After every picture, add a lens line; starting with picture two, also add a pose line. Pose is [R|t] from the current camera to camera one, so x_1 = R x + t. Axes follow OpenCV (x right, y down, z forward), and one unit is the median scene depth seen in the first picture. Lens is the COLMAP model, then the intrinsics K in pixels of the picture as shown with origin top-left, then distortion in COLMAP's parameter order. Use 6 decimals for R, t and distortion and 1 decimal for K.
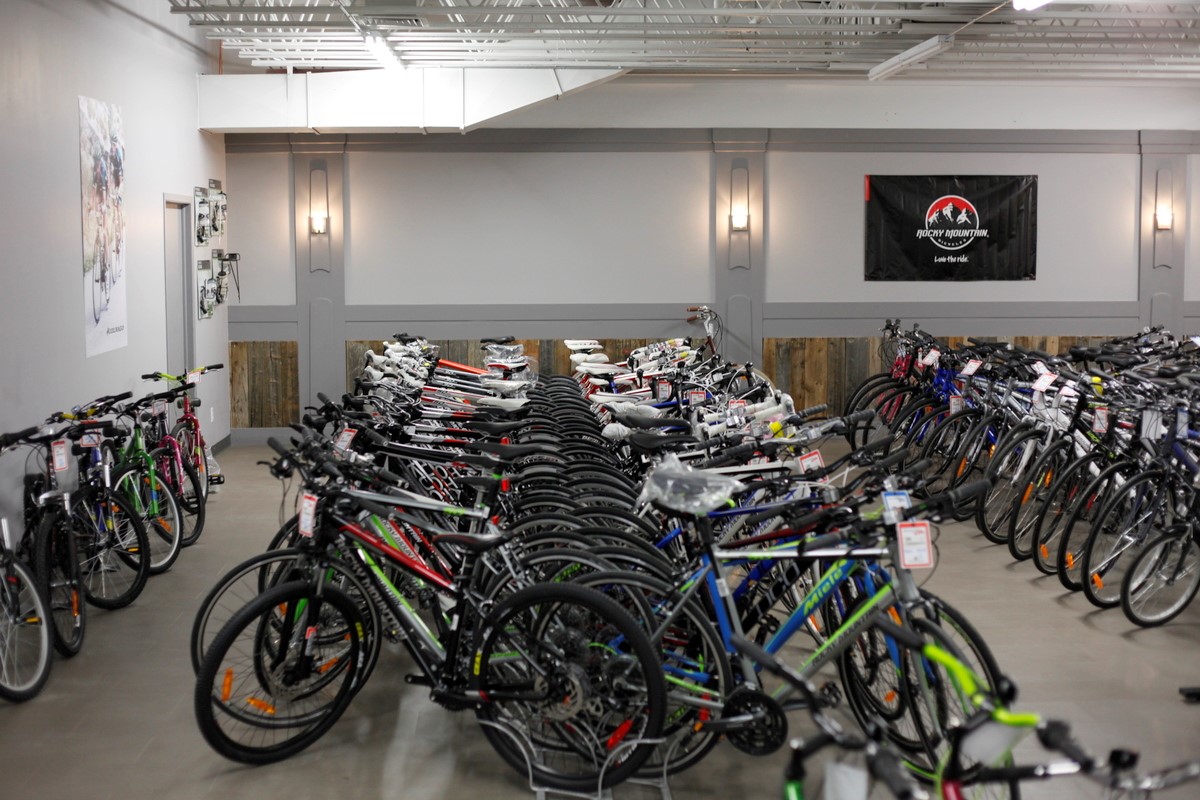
lens RADIAL K [[1755.1, 0, 599.5], [0, 1755.1, 400.4], [0, 0, 1]] dist [-0.097356, 0.000000]
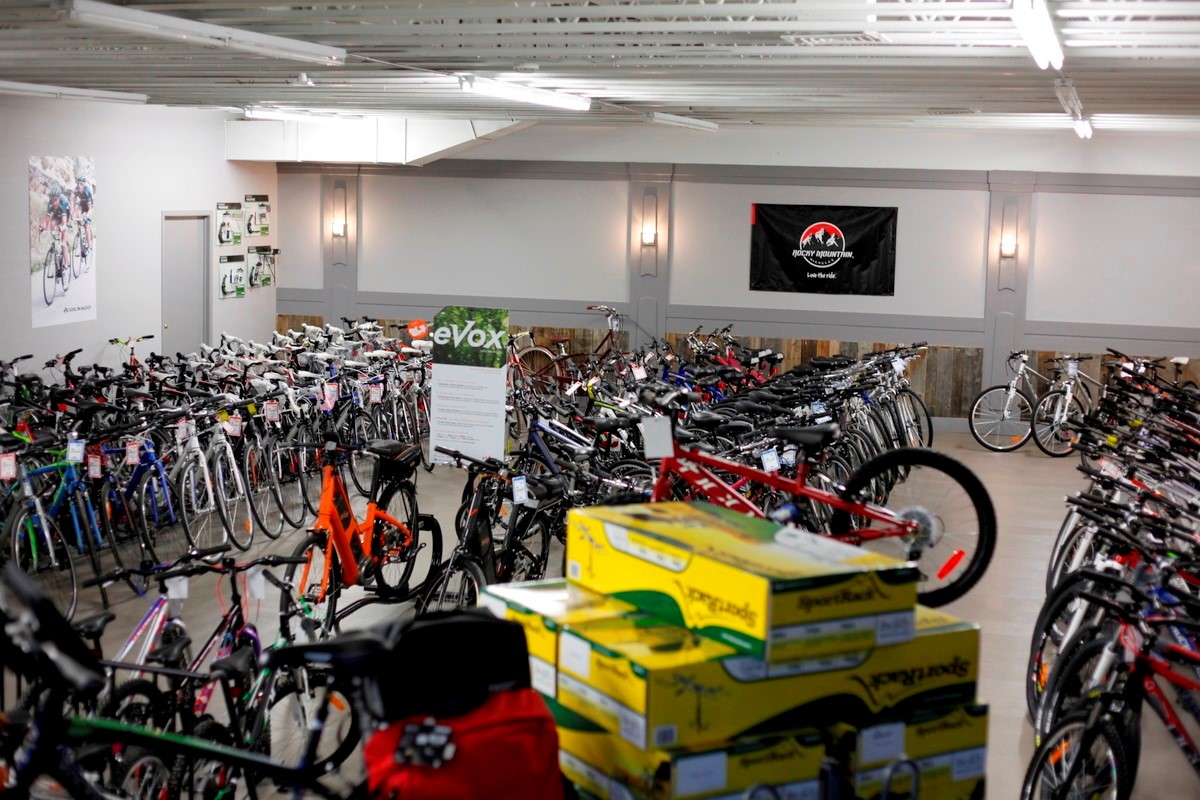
lens RADIAL K [[1755.1, 0, 600.3], [0, 1755.1, 398.6], [0, 0, 1]] dist [-0.097356, 0.000000]
pose [[0.938553, 0.067794, -0.338410, 0.471804], [-0.058092, 0.997560, 0.038728, -0.034611], [0.340210, -0.016690, 0.940201, -0.178394]]
